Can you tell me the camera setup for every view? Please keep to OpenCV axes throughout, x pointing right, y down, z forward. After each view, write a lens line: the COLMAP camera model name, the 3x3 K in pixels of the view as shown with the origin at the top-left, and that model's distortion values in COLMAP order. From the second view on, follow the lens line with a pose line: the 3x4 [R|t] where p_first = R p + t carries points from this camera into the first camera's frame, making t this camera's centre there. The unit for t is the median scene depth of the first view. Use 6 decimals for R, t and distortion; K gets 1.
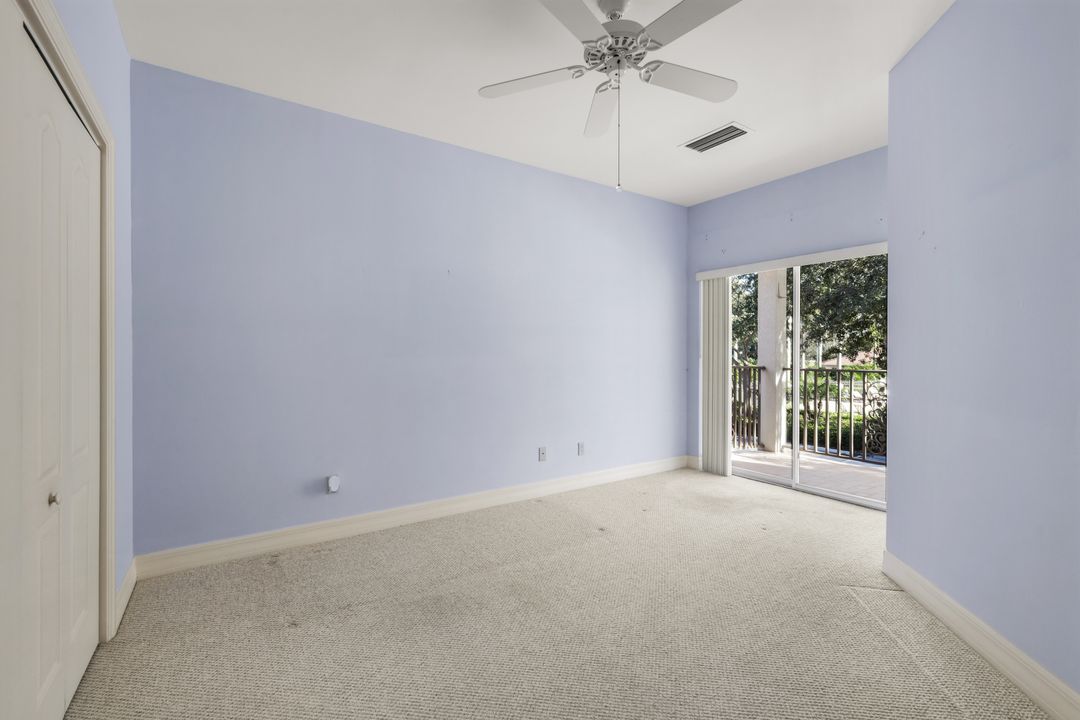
lens RADIAL K [[477.1, 0, 542.5], [0, 477.1, 362.4], [0, 0, 1]] dist [-0.001897, 0.000165]
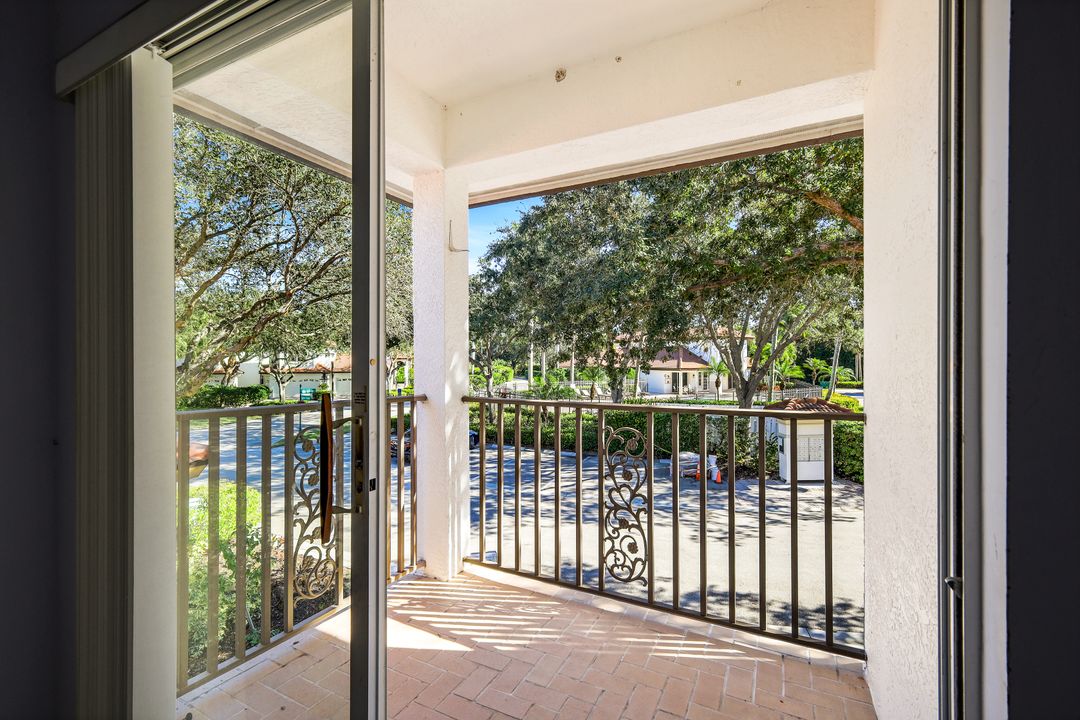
lens RADIAL K [[477.1, 0, 542.2], [0, 477.1, 359.9], [0, 0, 1]] dist [-0.001897, 0.000165]
pose [[0.879790, 0.003579, 0.475350, 0.237770], [-0.000871, 0.999982, -0.005917, -0.016101], [-0.475362, 0.004791, 0.879777, 0.365920]]
